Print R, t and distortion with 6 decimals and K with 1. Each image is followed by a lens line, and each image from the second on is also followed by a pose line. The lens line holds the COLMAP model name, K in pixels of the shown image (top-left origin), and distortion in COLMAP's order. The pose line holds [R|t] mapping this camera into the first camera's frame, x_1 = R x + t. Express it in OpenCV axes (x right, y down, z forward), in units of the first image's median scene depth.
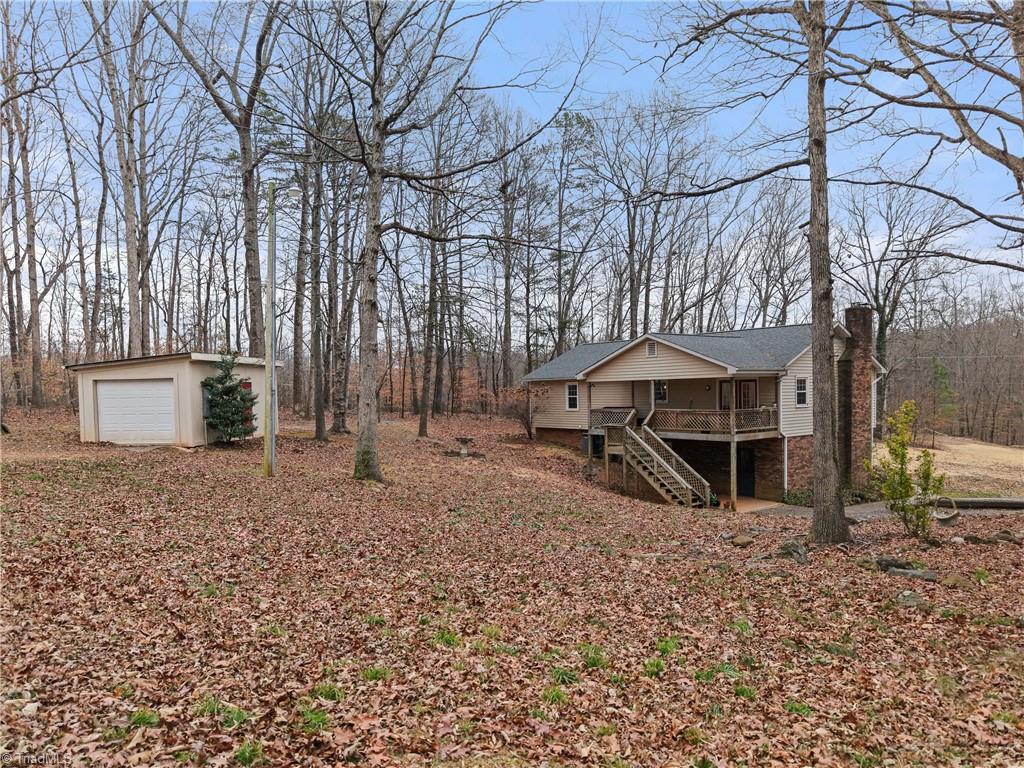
lens RADIAL K [[712.8, 0, 512.0], [0, 712.8, 384.0], [0, 0, 1]] dist [0.002627, 0.001085]
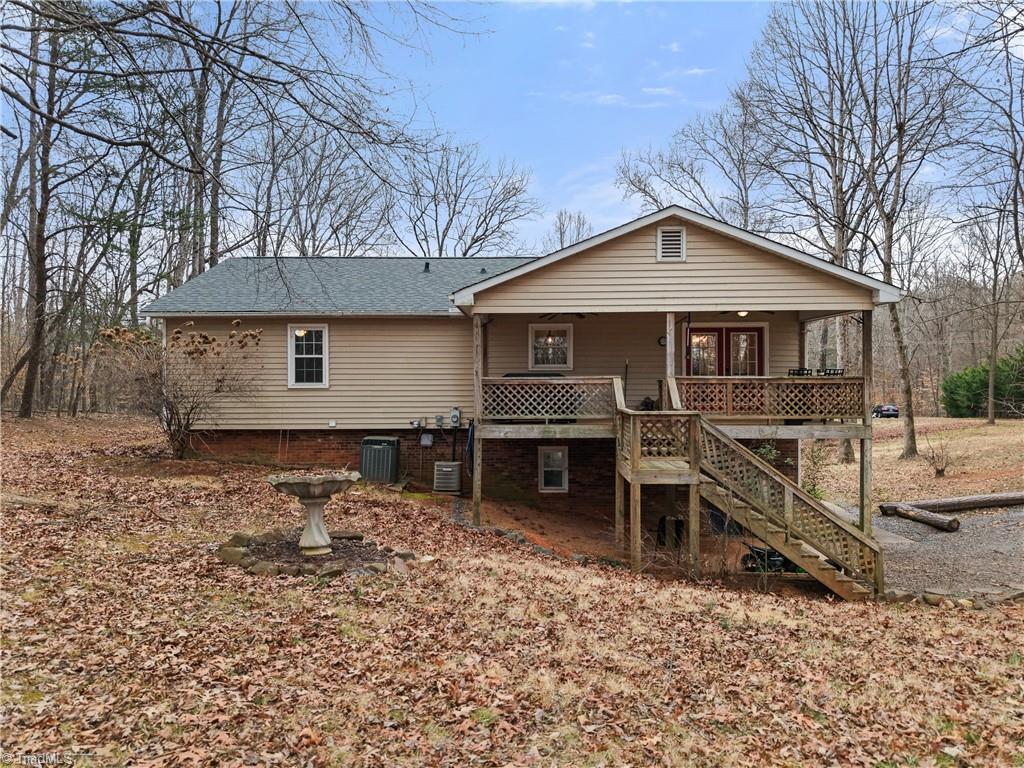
lens RADIAL K [[712.8, 0, 512.0], [0, 712.8, 384.0], [0, 0, 1]] dist [0.002627, 0.001085]
pose [[0.655680, 0.004074, 0.755028, -0.211513], [-0.015258, 0.999853, 0.007856, 0.036537], [-0.754885, -0.016671, 0.655645, 0.750164]]
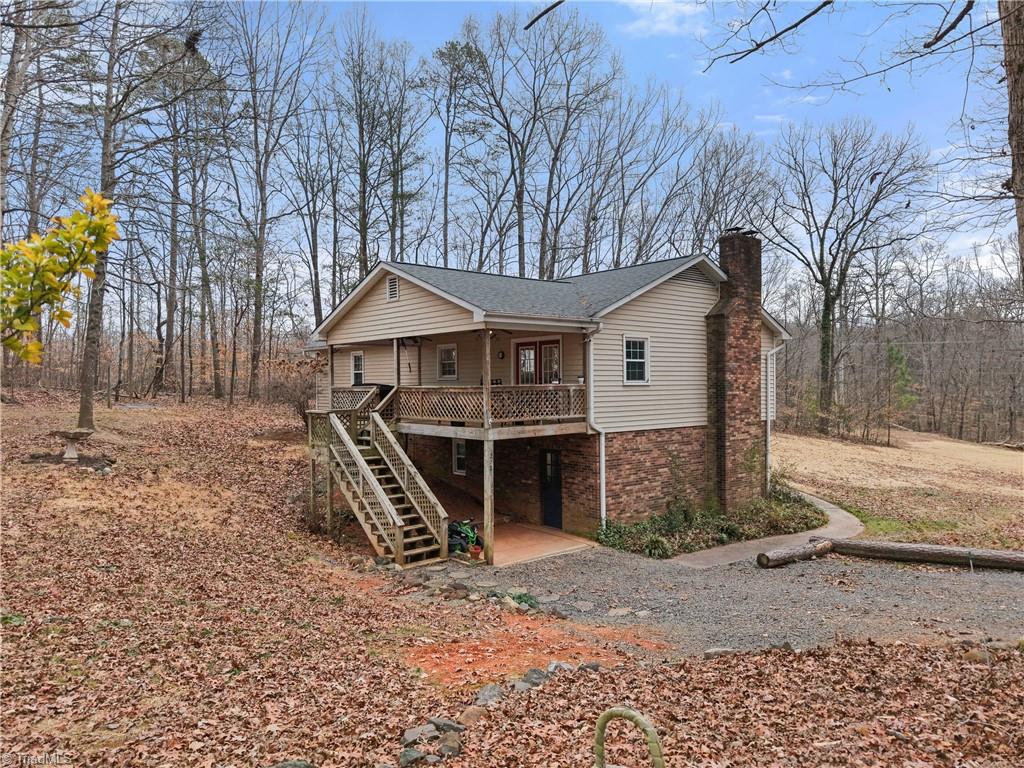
lens RADIAL K [[704.3, 0, 509.1], [0, 704.3, 356.6], [0, 0, 1]] dist [0.027472, -0.003097]
pose [[0.999704, 0.009180, 0.022516, 0.274021], [-0.008566, 0.999592, -0.027249, 0.024648], [-0.022757, 0.027048, 0.999375, 0.375502]]
